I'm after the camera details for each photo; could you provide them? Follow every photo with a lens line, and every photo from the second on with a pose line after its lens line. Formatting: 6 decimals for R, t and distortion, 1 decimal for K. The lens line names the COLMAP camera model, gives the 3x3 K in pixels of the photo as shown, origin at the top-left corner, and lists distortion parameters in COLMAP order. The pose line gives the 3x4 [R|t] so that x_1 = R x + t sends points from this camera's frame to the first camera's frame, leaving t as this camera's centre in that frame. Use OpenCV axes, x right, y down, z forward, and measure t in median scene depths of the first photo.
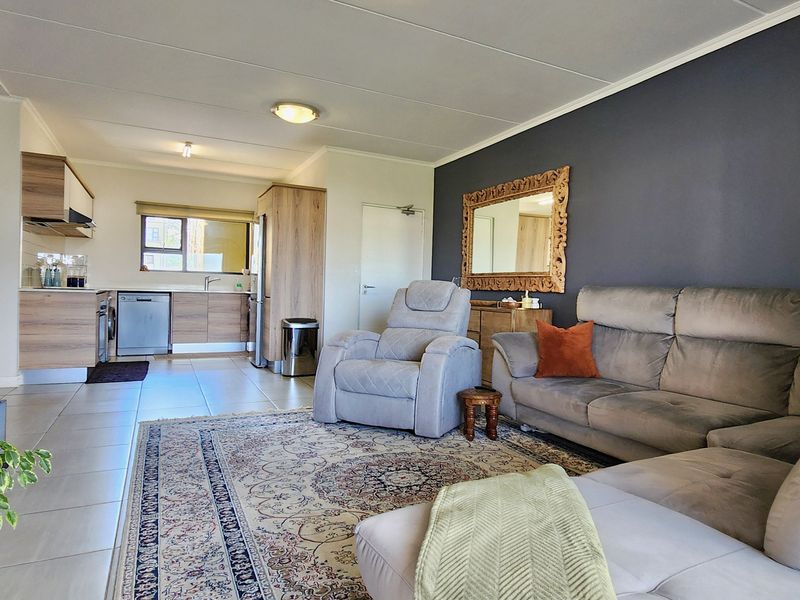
lens RADIAL K [[492.0, 0, 400.0], [0, 492.0, 300.0], [0, 0, 1]] dist [0.004025, 0.000970]
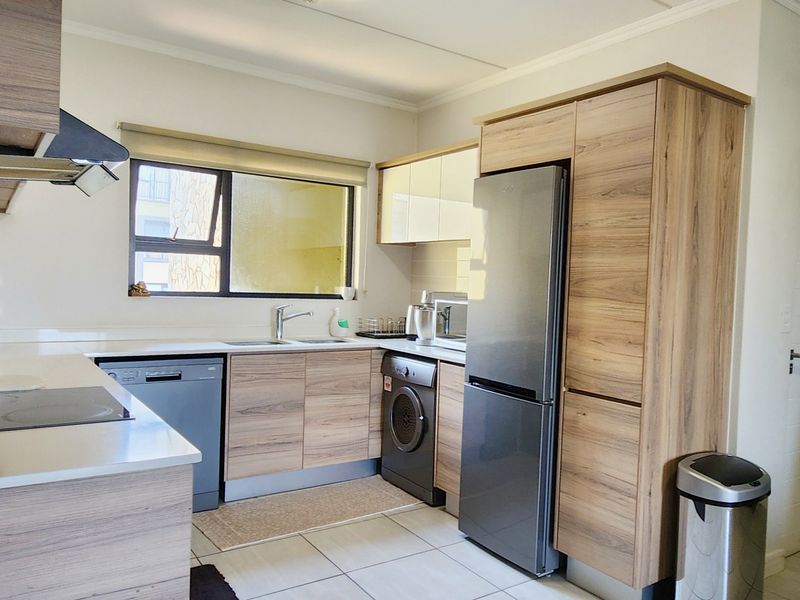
lens RADIAL K [[604.0, 0, 400.0], [0, 604.0, 300.0], [0, 0, 1]] dist [-0.000502, 0.000707]
pose [[0.988925, 0.000521, 0.148415, -0.383393], [-0.002937, 0.999867, 0.016060, -0.065351], [-0.148387, -0.016318, 0.988795, 0.474430]]
